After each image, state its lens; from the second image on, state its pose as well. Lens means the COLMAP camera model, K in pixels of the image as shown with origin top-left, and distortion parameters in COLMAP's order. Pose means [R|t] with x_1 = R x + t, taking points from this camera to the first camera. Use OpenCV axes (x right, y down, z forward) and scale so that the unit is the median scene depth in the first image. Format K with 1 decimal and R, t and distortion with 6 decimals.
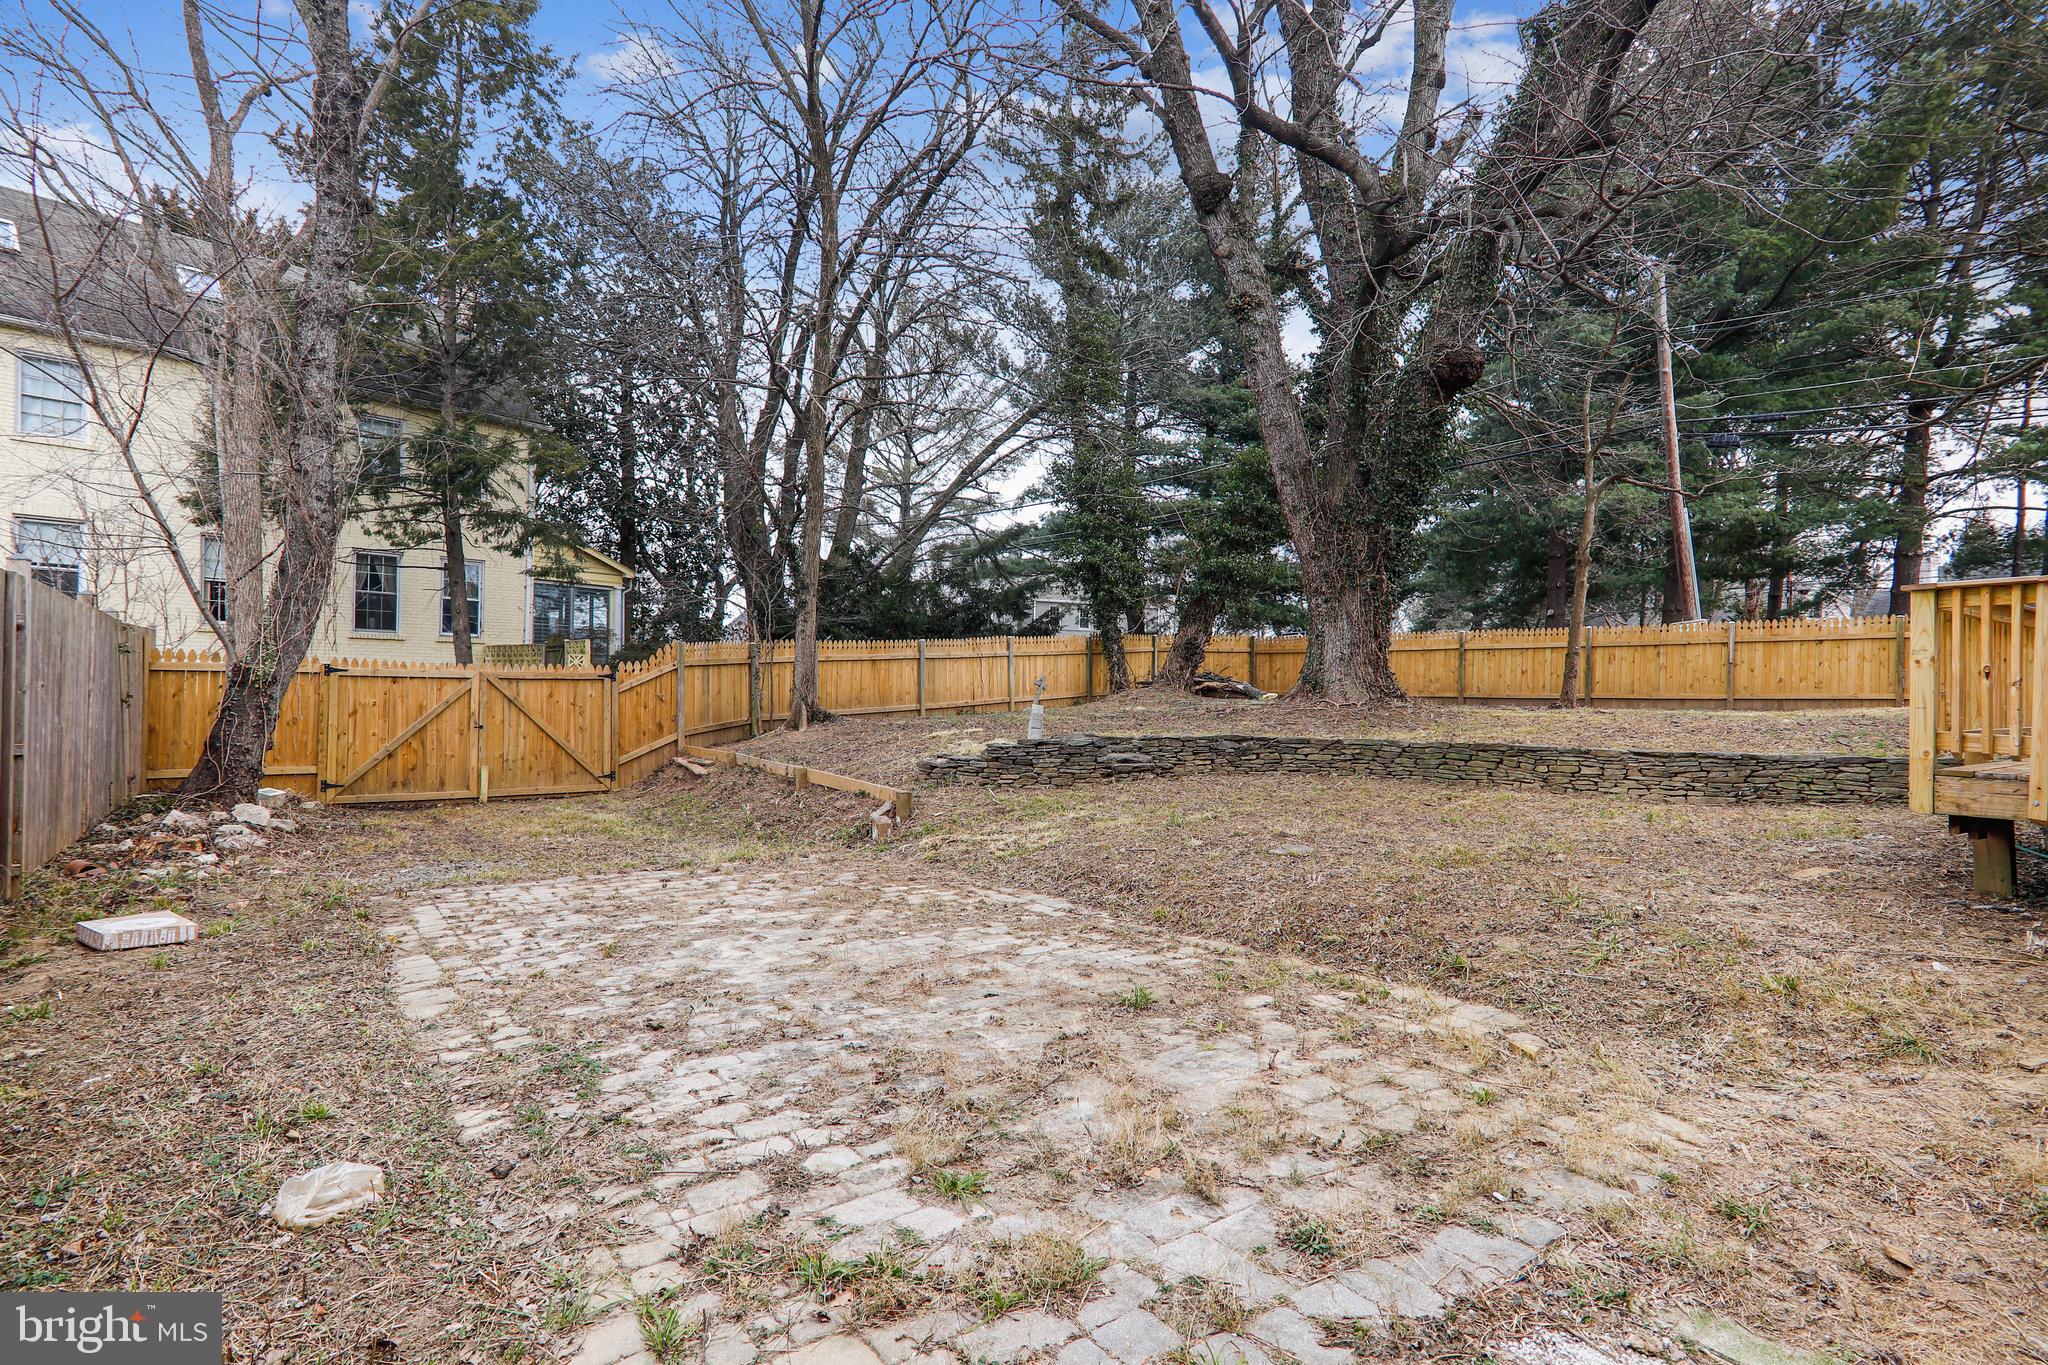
lens RADIAL K [[1019.7, 0, 1024.0], [0, 1019.7, 682.5], [0, 0, 1]] dist [0.002946, 0.001132]
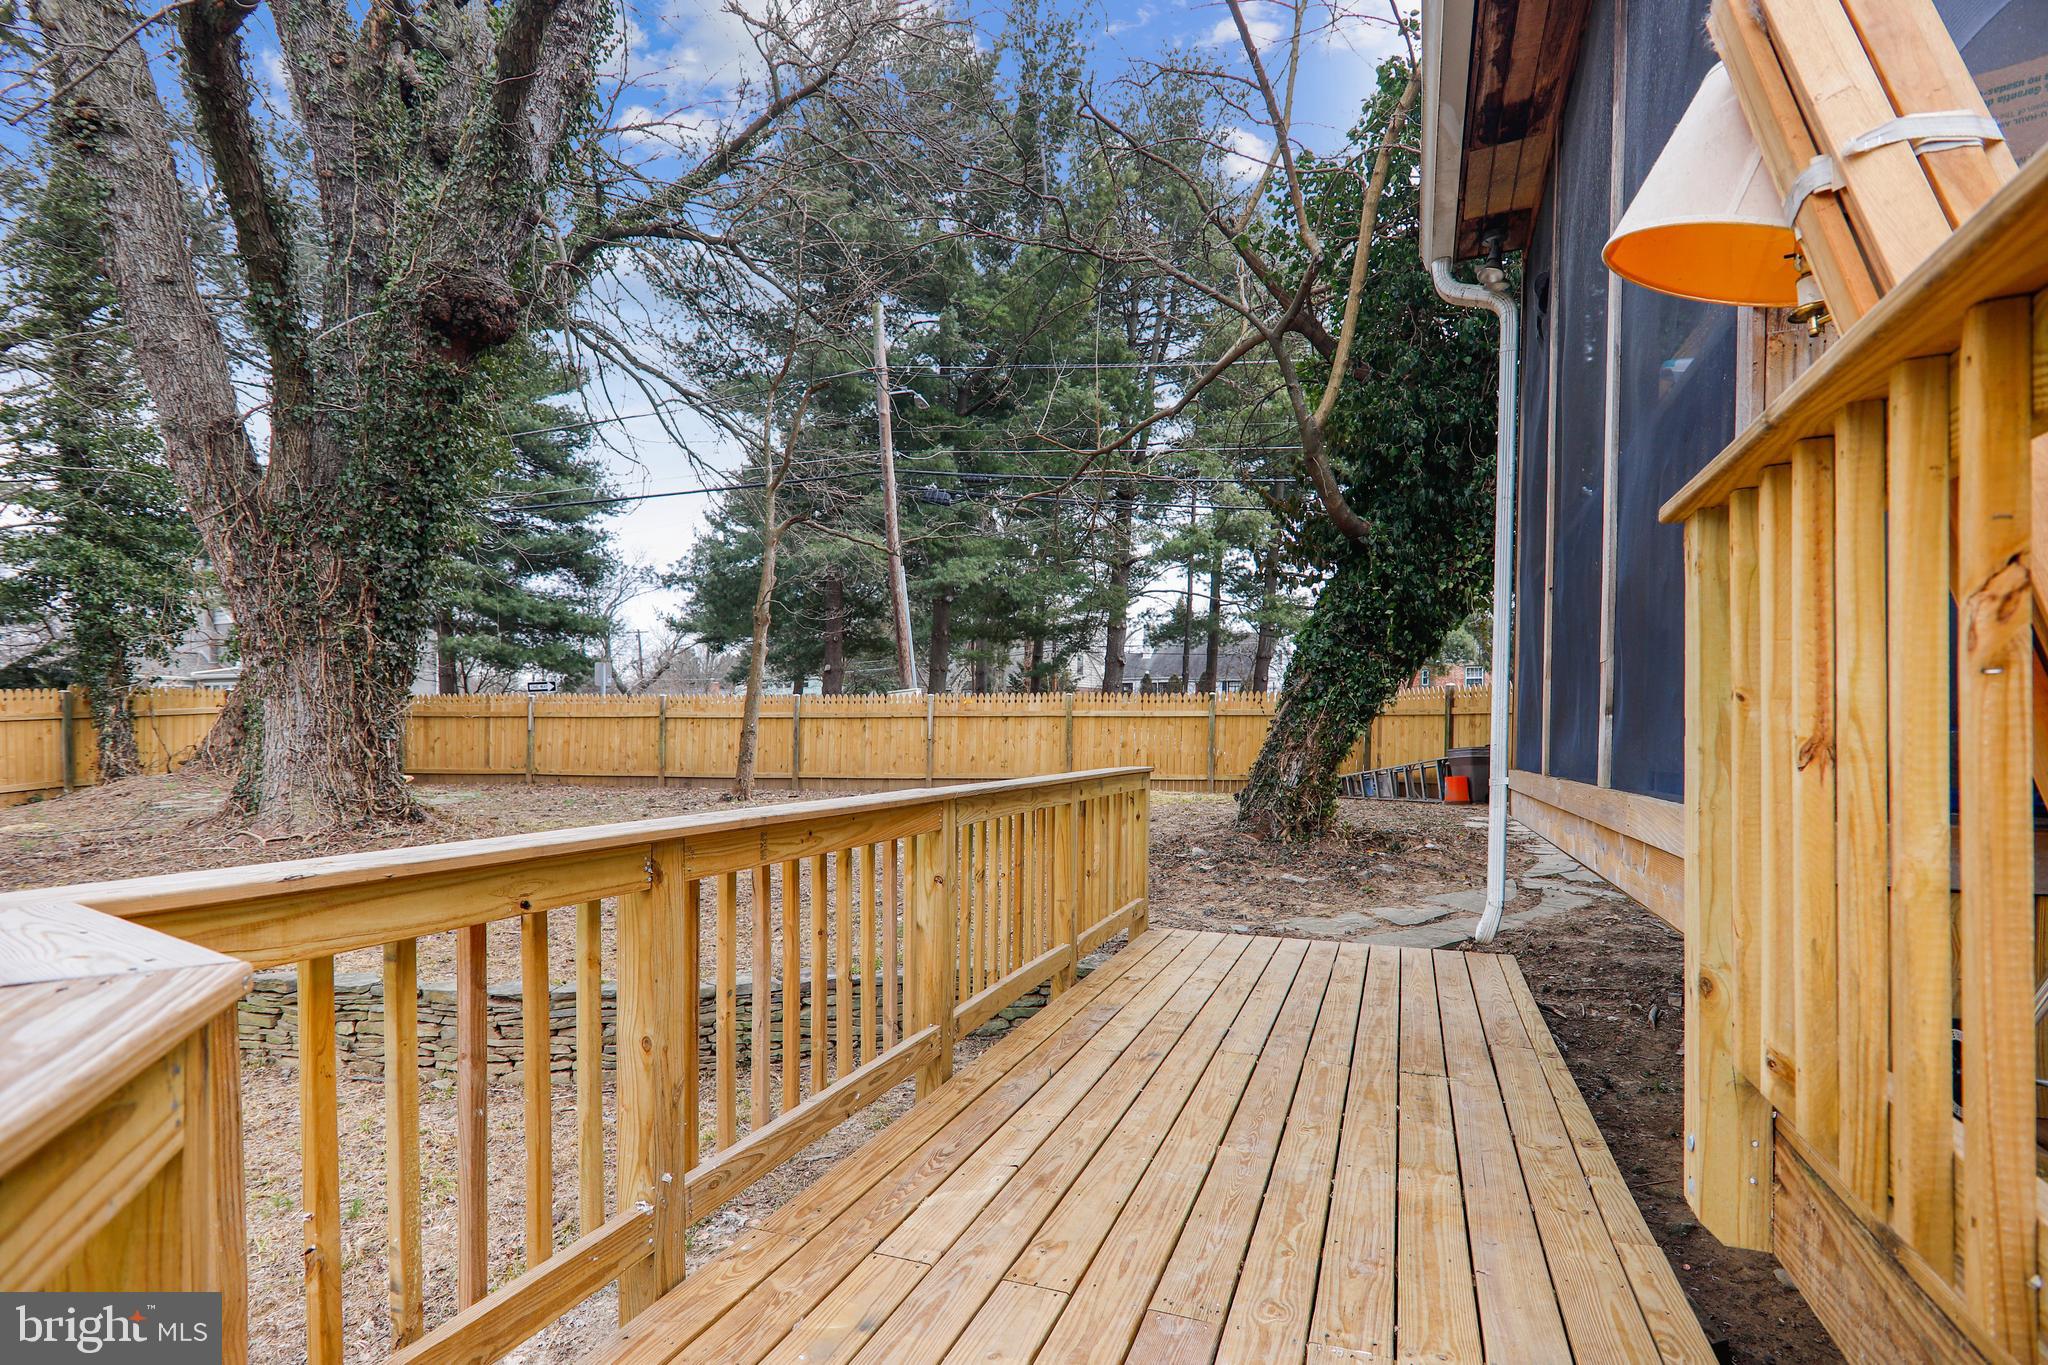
lens RADIAL K [[1013.9, 0, 1025.6], [0, 1013.9, 752.6], [0, 0, 1]] dist [0.000868, 0.000304]
pose [[0.830965, -0.014761, 0.556128, 0.239482], [-0.003404, 0.999494, 0.031616, -0.033903], [-0.556314, -0.028165, 0.830495, 0.180897]]
